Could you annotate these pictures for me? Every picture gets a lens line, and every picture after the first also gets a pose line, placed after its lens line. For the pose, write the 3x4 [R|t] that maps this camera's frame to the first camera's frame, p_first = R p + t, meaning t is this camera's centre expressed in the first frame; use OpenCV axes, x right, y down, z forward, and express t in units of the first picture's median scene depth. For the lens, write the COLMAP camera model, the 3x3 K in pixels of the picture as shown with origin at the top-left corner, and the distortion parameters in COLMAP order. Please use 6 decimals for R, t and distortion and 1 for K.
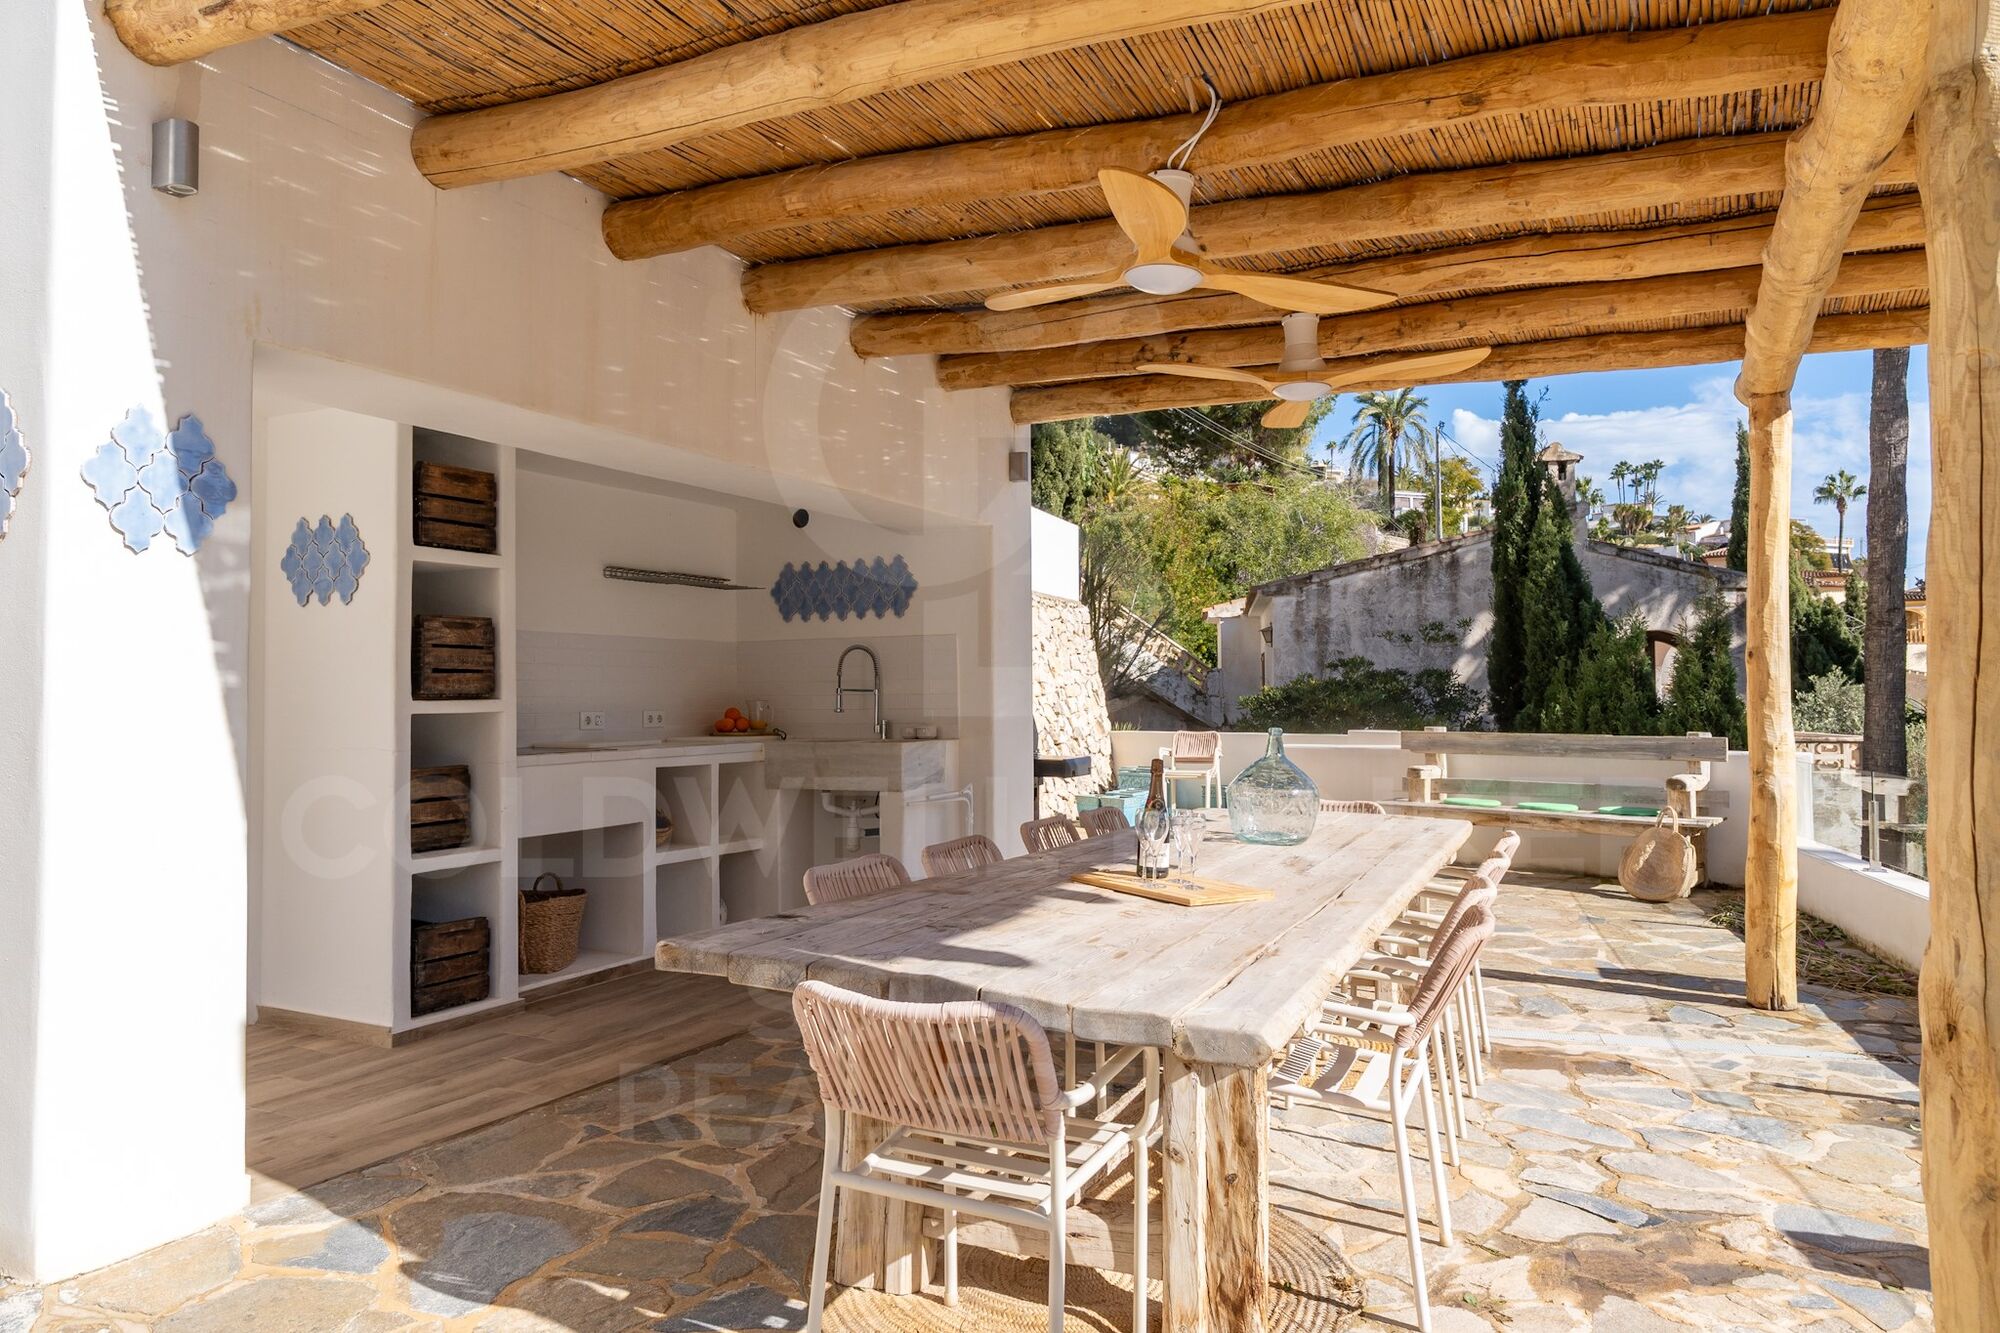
lens RADIAL K [[1277.8, 0, 951.1], [0, 1277.8, 681.3], [0, 0, 1]] dist [-0.012410, -0.002822]
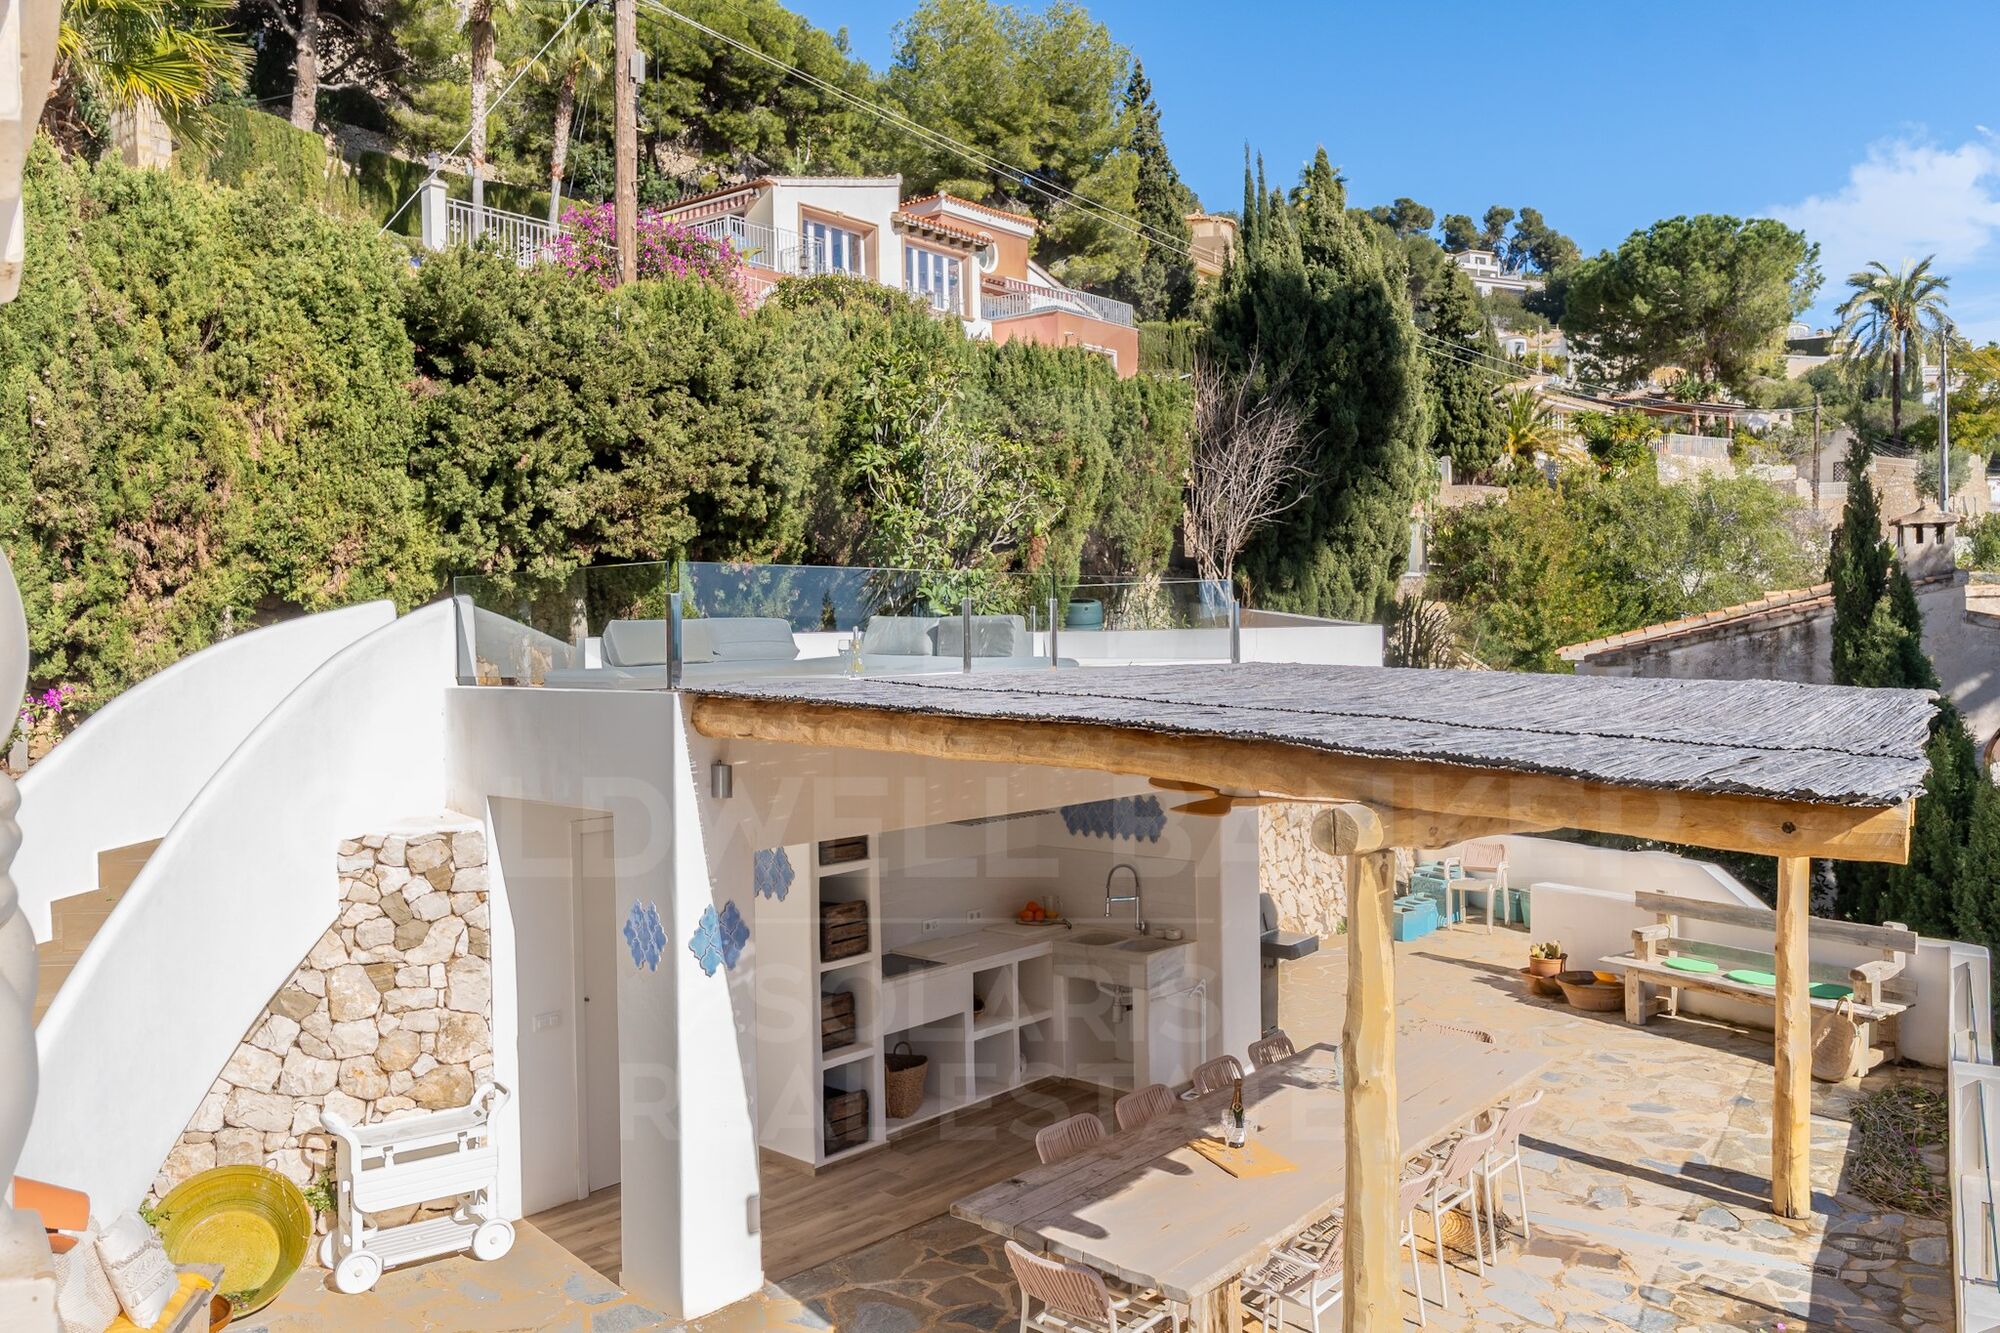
lens RADIAL K [[1469.0, 0, 971.3], [0, 1469.0, 668.3], [0, 0, 1]] dist [-0.005220, -0.003965]
pose [[0.967280, -0.004544, -0.253672, 0.175926], [0.016183, 0.998909, 0.043815, -0.324405], [0.253196, -0.046487, 0.966297, -0.547218]]
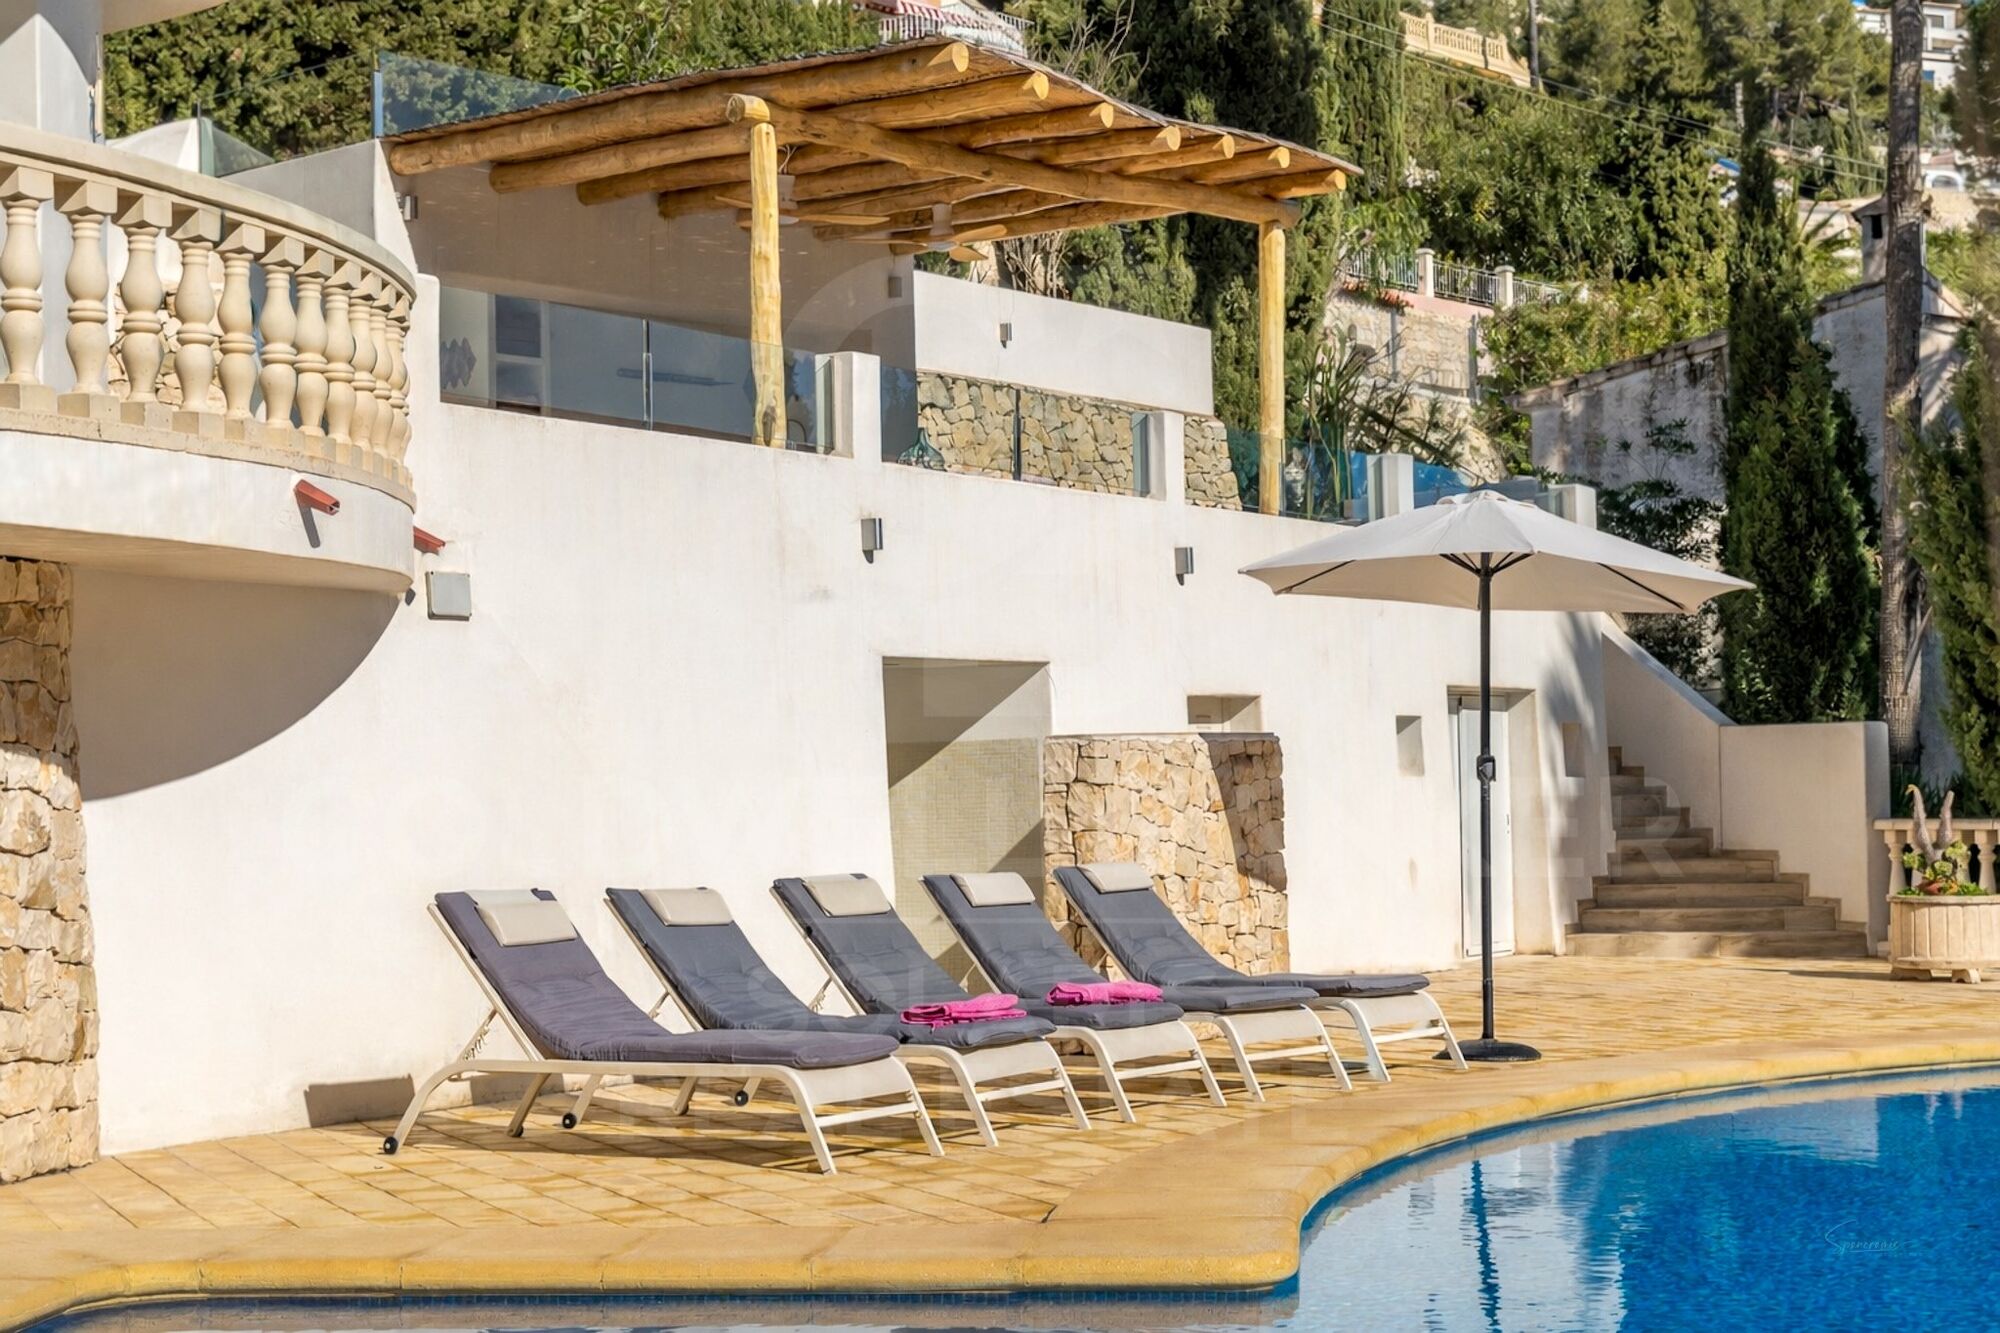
lens RADIAL K [[3156.6, 0, 988.8], [0, 3156.6, 670.0], [0, 0, 1]] dist [0.028445, 0.000000]
pose [[0.966313, -0.028543, -0.255781, 1.114917], [0.020064, 0.999161, -0.035696, 0.413330], [0.256586, 0.029362, 0.966075, -2.527061]]
